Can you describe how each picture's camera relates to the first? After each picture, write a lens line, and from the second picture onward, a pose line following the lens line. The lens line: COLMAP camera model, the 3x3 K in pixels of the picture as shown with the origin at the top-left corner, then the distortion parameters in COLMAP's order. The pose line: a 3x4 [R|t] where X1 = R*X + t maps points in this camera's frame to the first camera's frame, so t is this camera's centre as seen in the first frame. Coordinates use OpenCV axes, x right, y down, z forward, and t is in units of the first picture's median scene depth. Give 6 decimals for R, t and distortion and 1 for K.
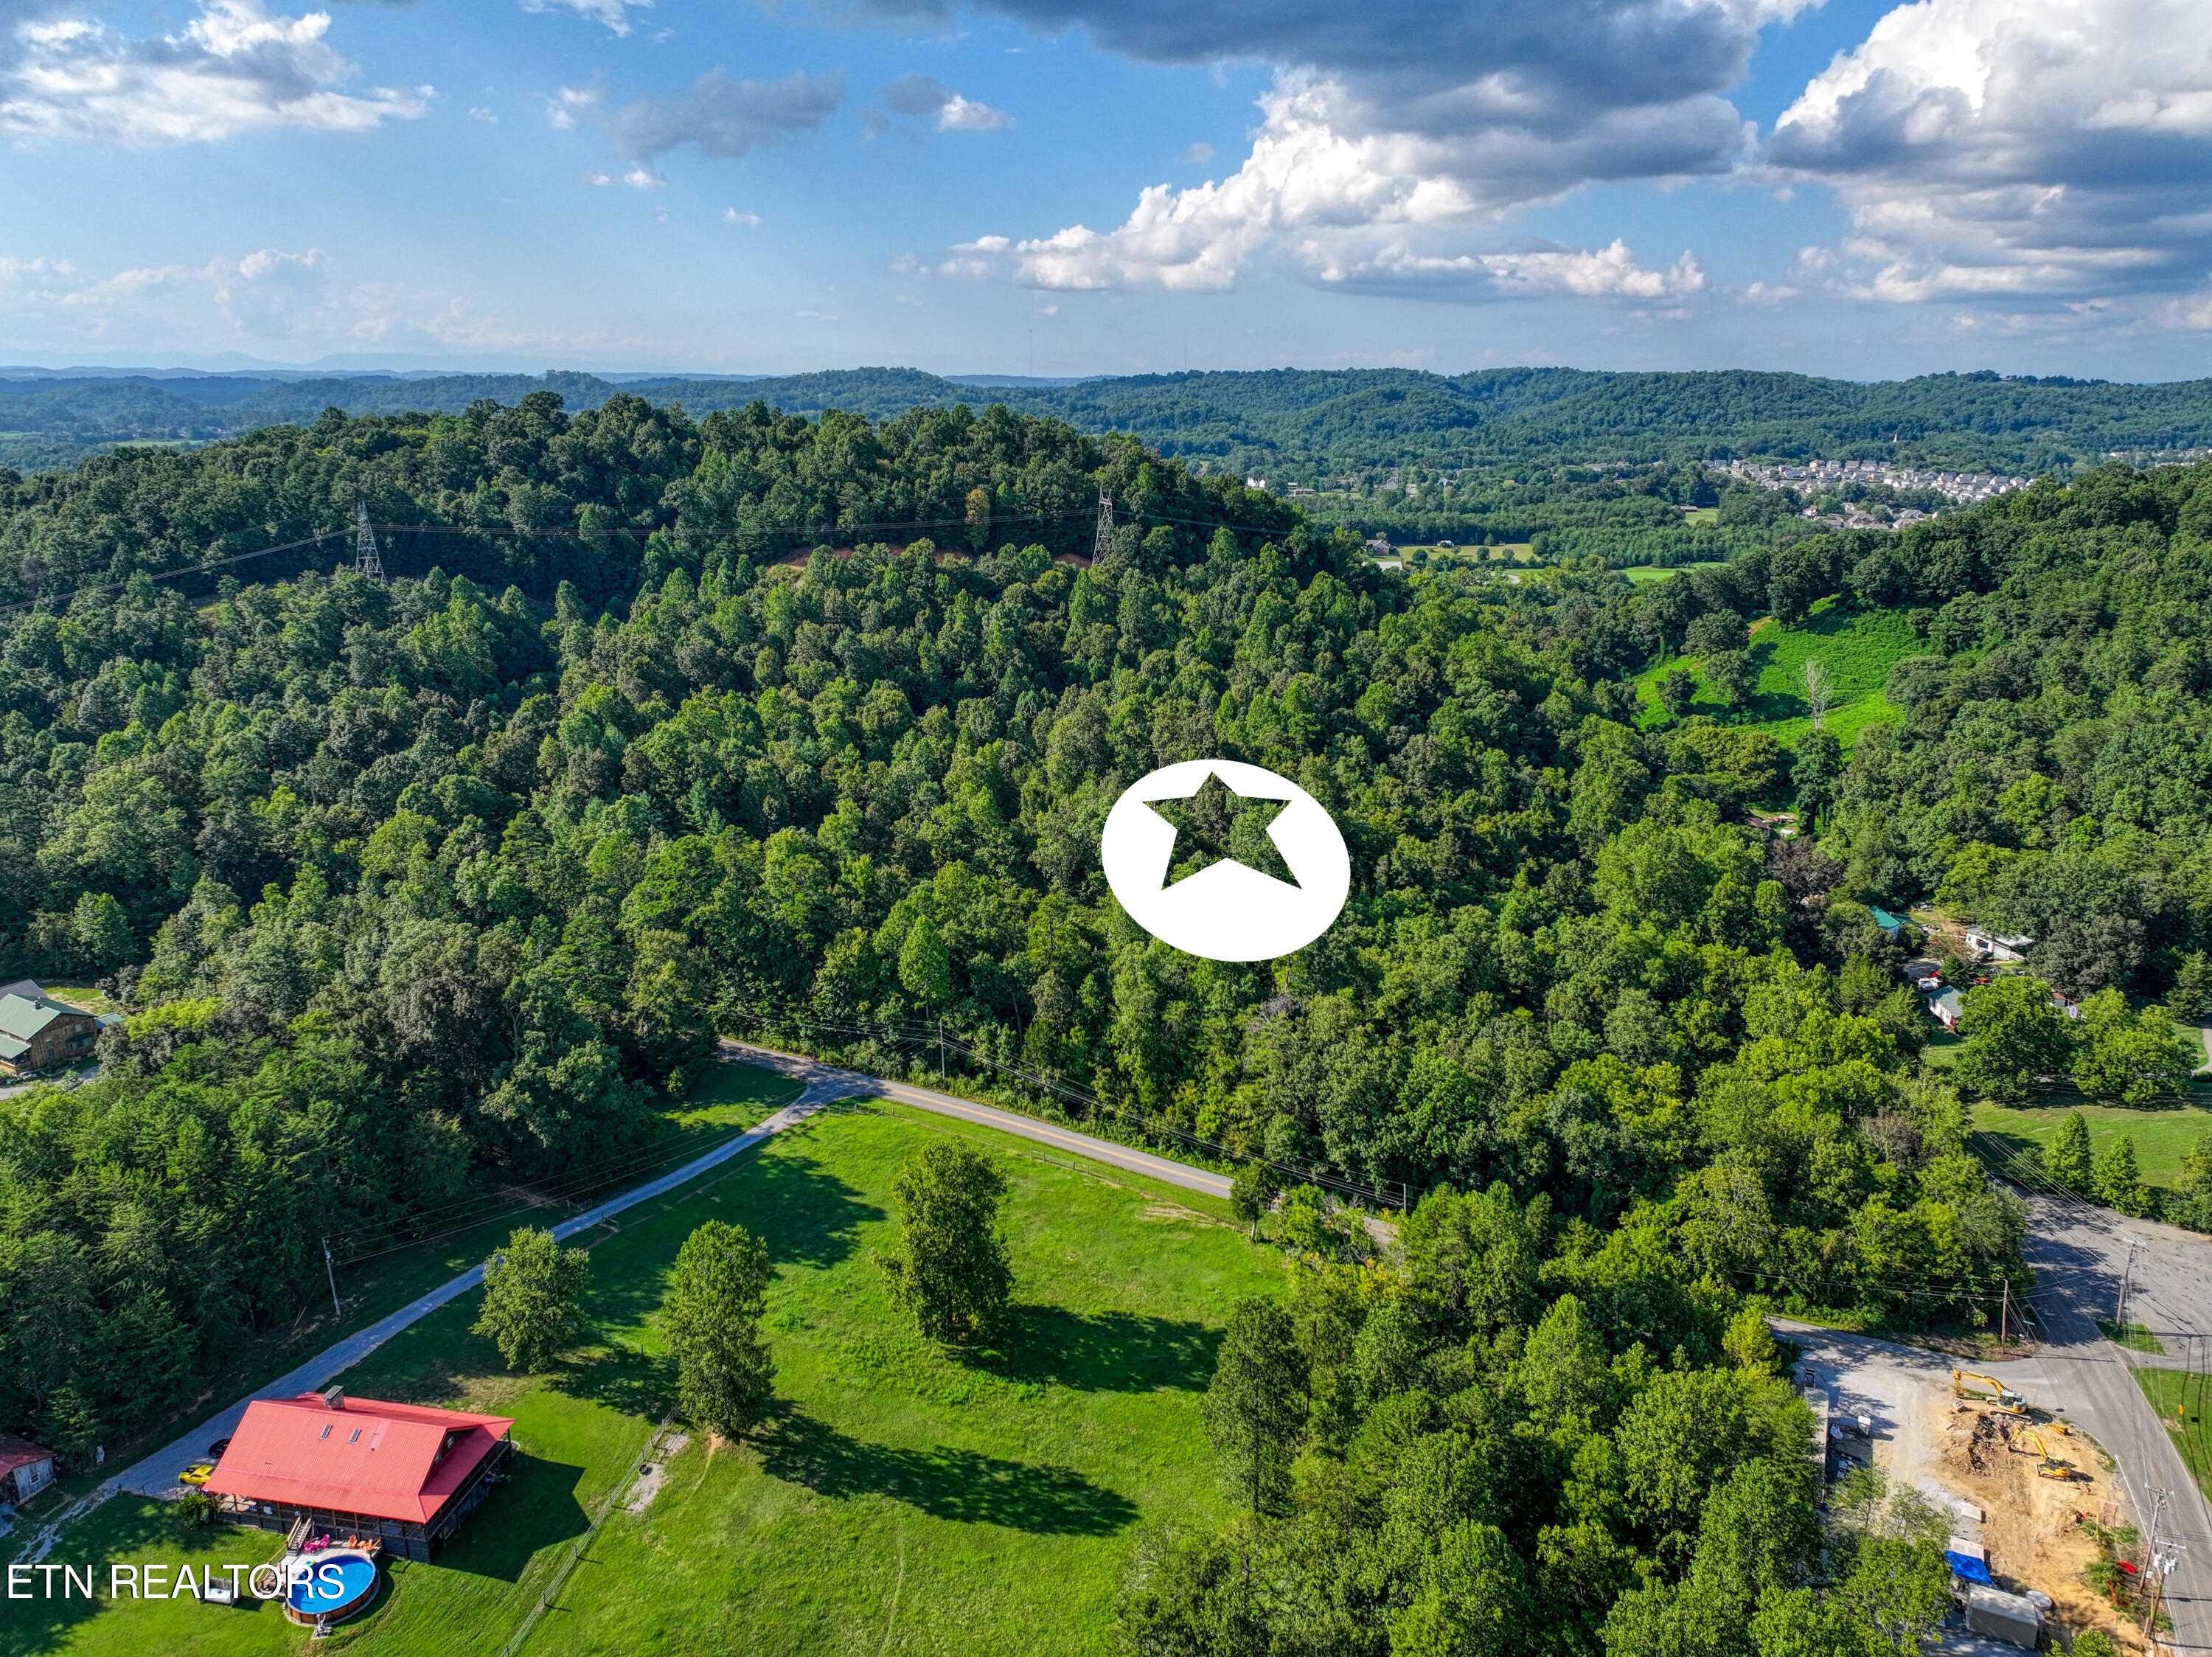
lens RADIAL K [[1543.8, 0, 1107.4], [0, 1543.8, 821.2], [0, 0, 1]] dist [0.002623, 0.009505]
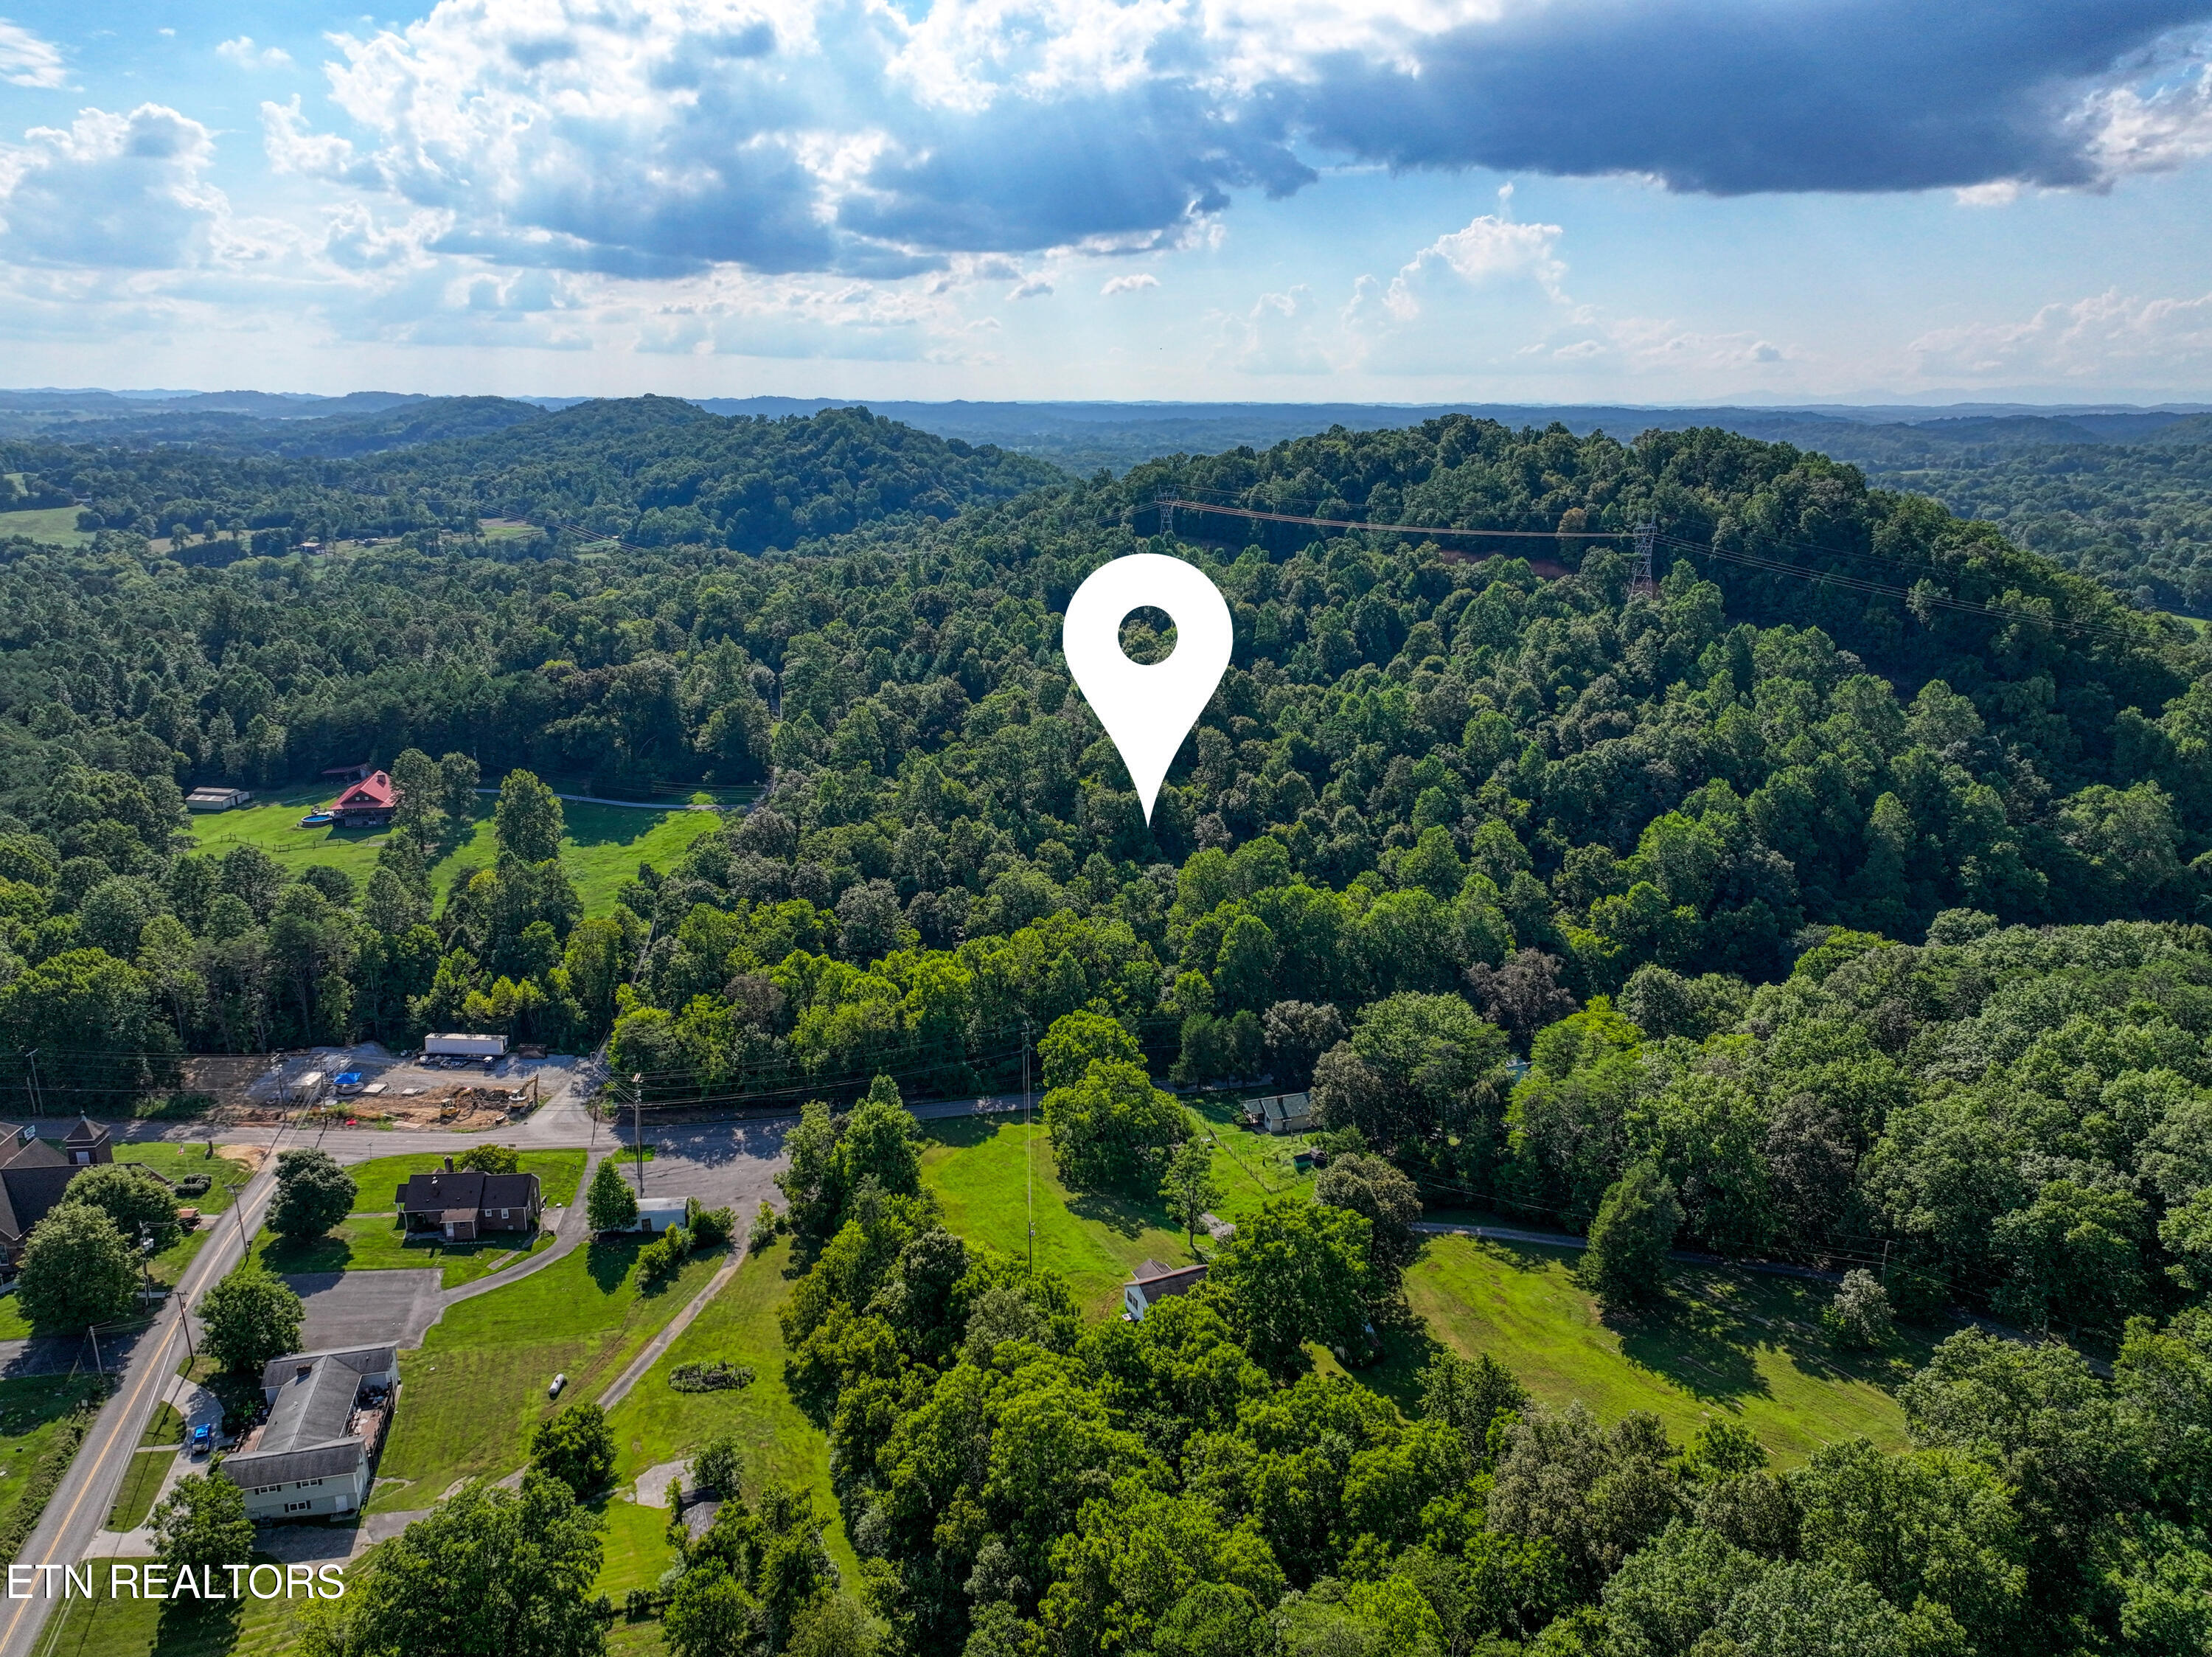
lens RADIAL K [[1543.8, 0, 1107.4], [0, 1543.8, 821.2], [0, 0, 1]] dist [0.002623, 0.009505]
pose [[0.389225, 0.239603, -0.889435, 0.116471], [-0.258697, 0.955150, 0.144098, -0.012555], [0.884070, 0.174007, 0.433753, 0.047724]]
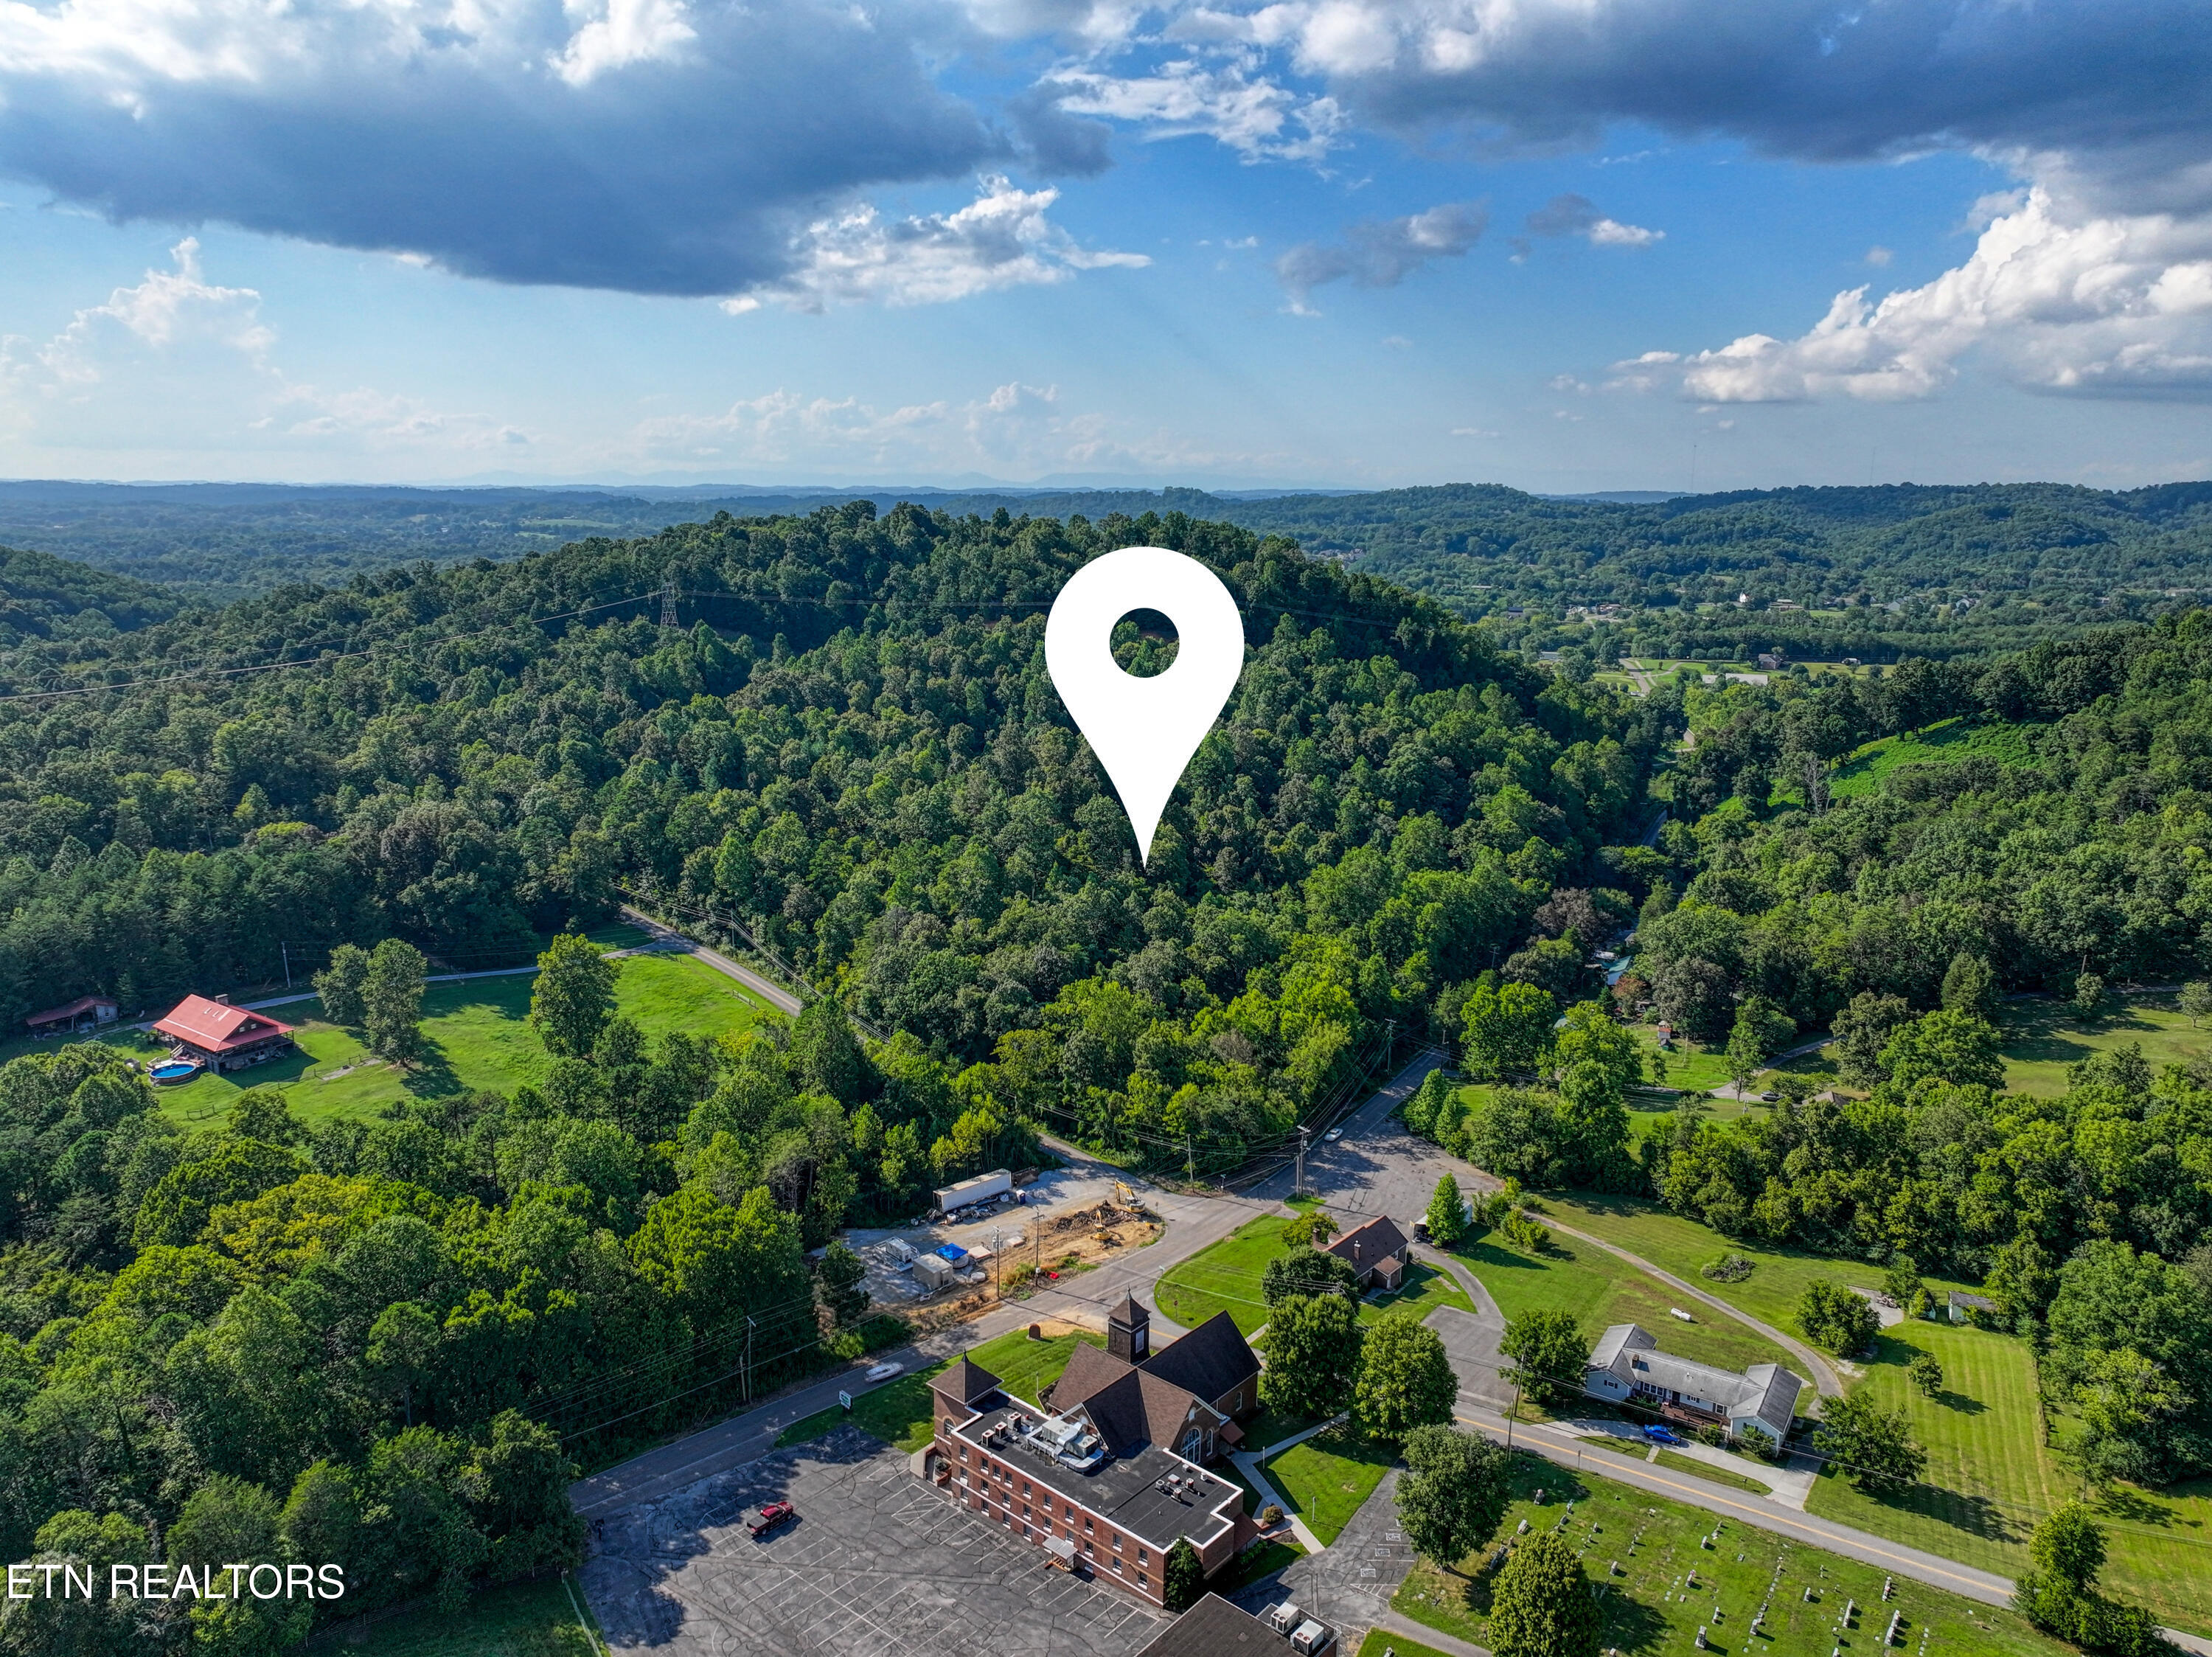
lens RADIAL K [[1546.1, 0, 1106.0], [0, 1546.1, 828.5], [0, 0, 1]] dist [0.011100, 0.005870]
pose [[0.913524, 0.087759, -0.397205, 0.063264], [-0.114034, 0.992547, -0.042968, 0.005826], [0.390474, 0.084547, 0.916723, -0.018591]]
